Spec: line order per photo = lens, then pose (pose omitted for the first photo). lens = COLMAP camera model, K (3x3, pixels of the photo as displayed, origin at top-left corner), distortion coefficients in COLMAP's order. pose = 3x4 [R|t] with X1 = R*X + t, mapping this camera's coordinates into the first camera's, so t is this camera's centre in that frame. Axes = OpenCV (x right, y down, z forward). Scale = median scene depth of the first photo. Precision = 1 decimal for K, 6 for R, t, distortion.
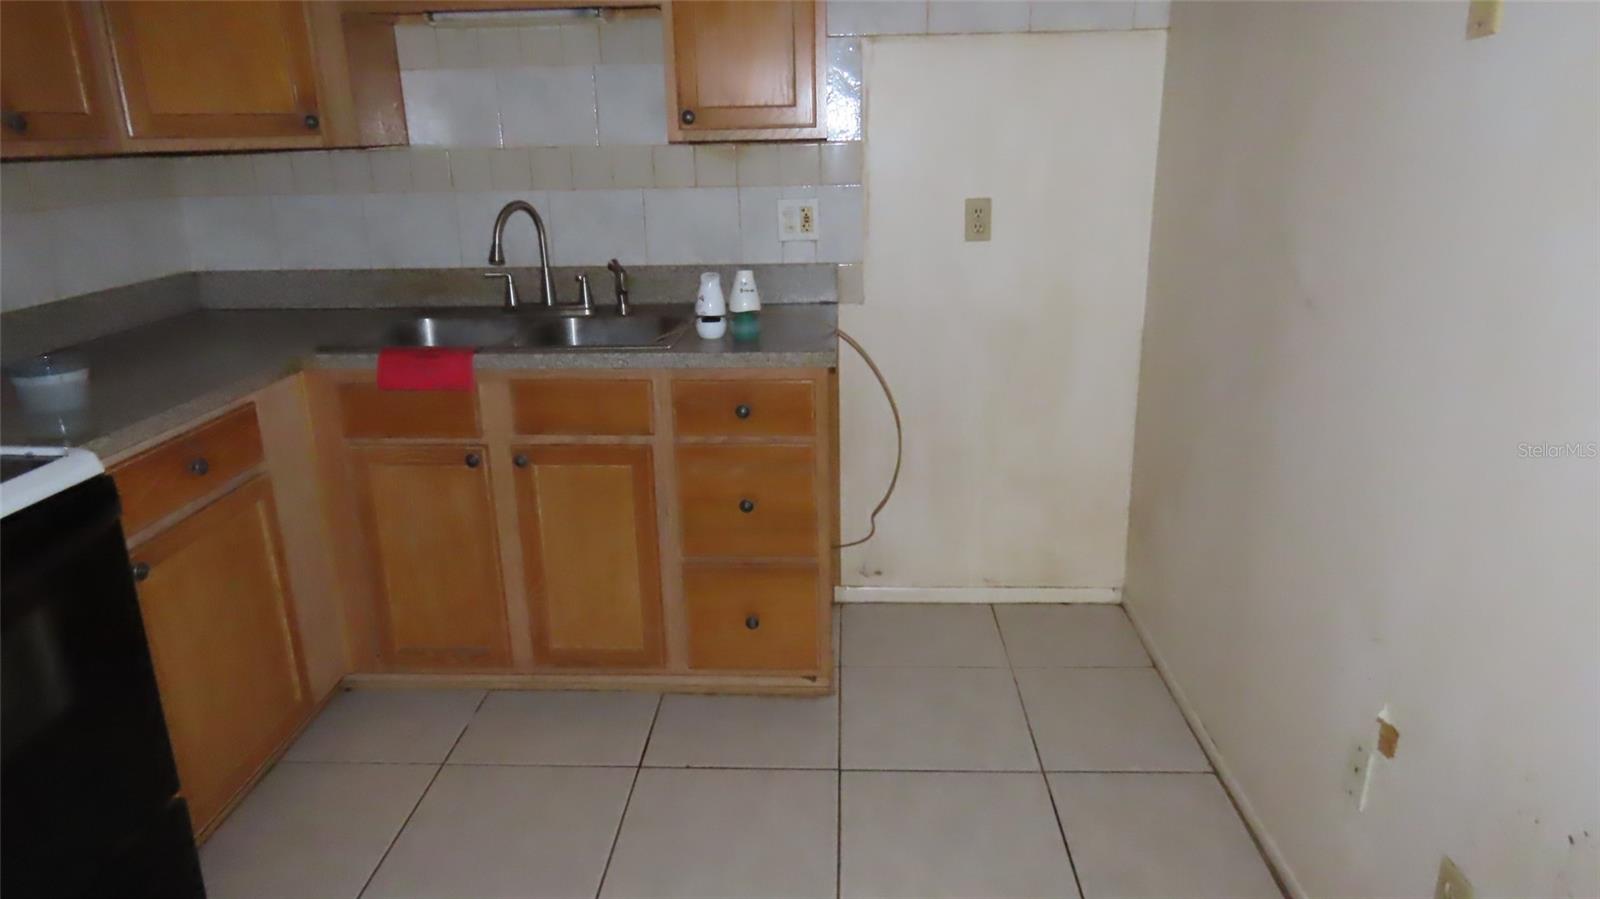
lens RADIAL K [[1012.8, 0, 796.2], [0, 1012.8, 446.9], [0, 0, 1]] dist [-0.002795, -0.001832]
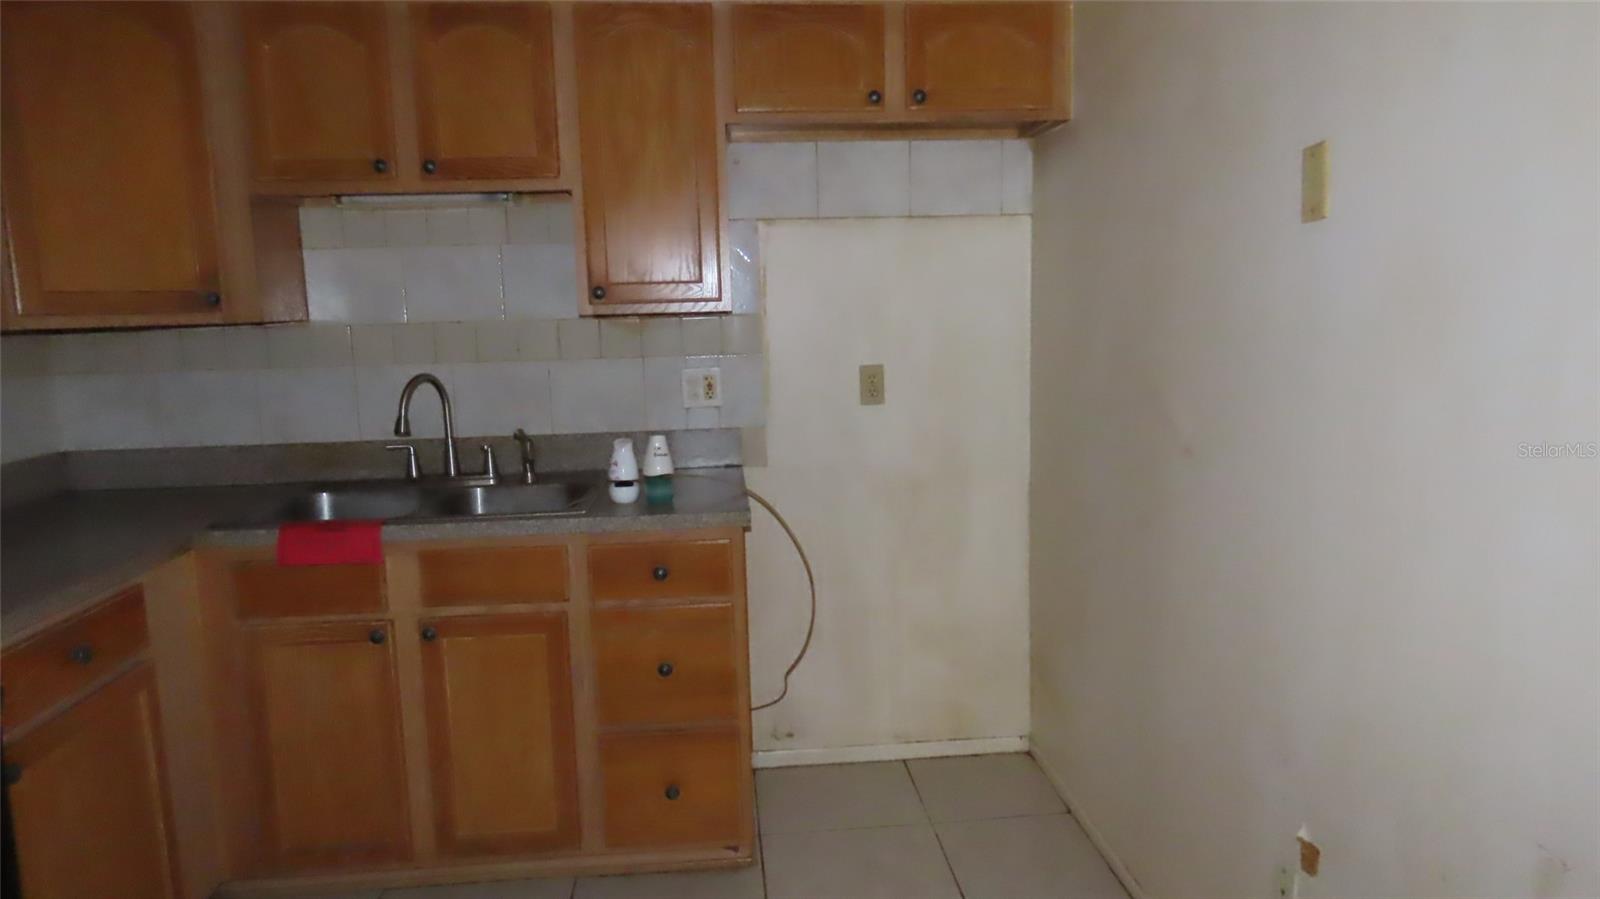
lens RADIAL K [[1012.8, 0, 798.8], [0, 1012.8, 445.7], [0, 0, 1]] dist [-0.002795, -0.001832]
pose [[0.991121, -0.024805, 0.130626, -0.040426], [0.046135, 0.985563, -0.162900, 0.009086], [-0.124699, 0.167480, 0.977957, -0.018927]]
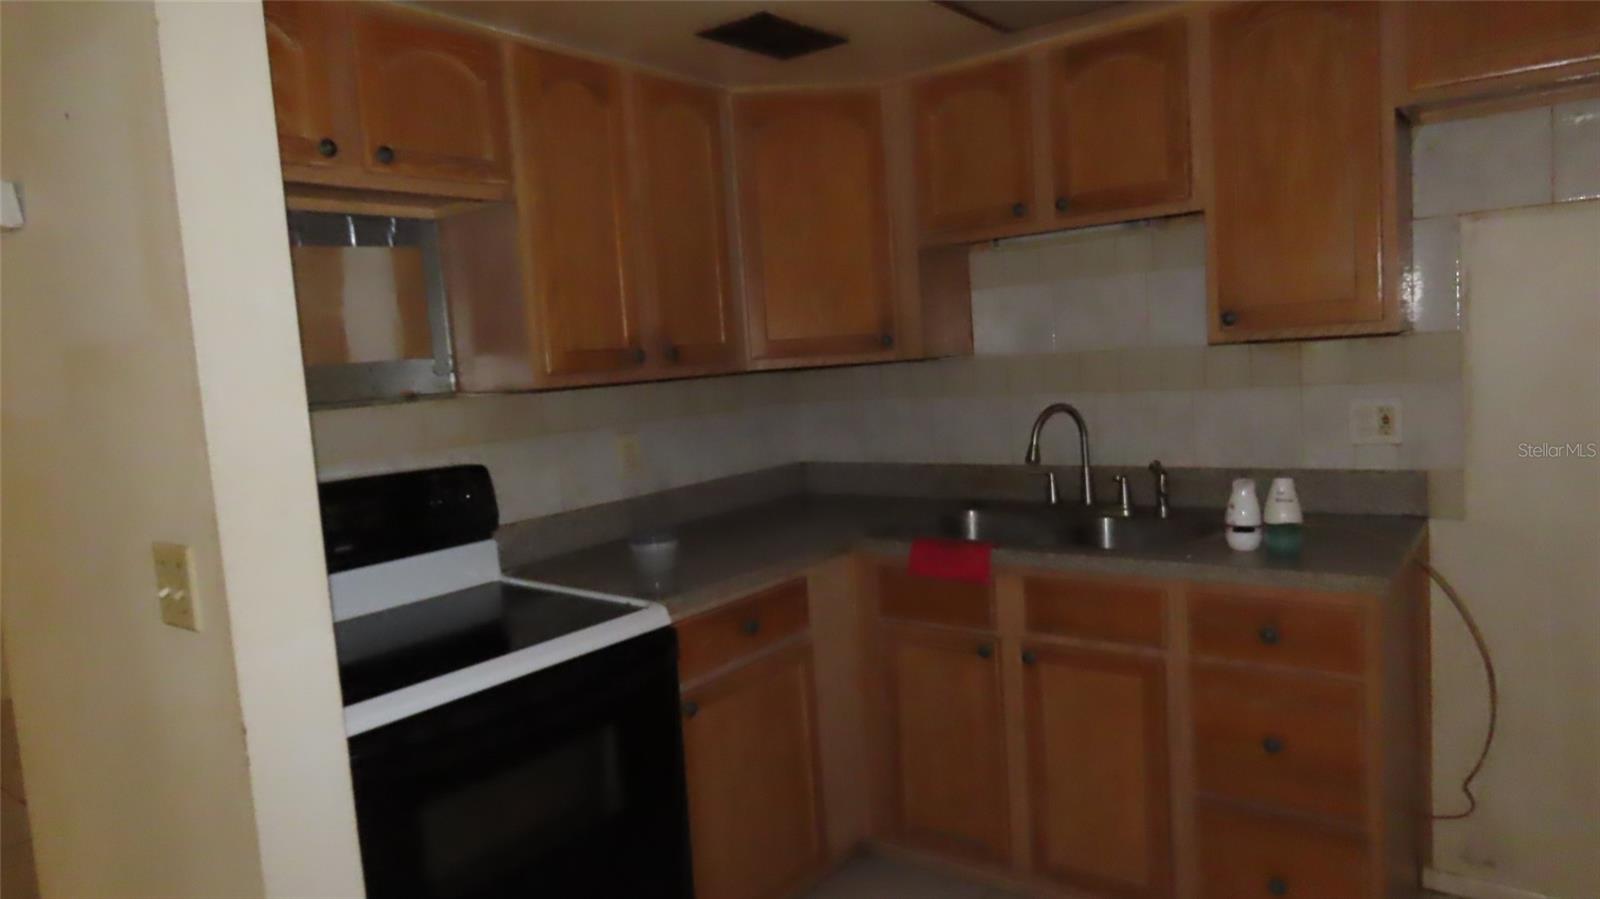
lens RADIAL K [[1012.8, 0, 802.6], [0, 1012.8, 449.1], [0, 0, 1]] dist [-0.002795, -0.001832]
pose [[0.823493, 0.016389, -0.567090, 0.100794], [-0.118259, 0.982584, -0.143331, -0.018090], [0.554864, 0.185096, 0.811089, 0.021707]]
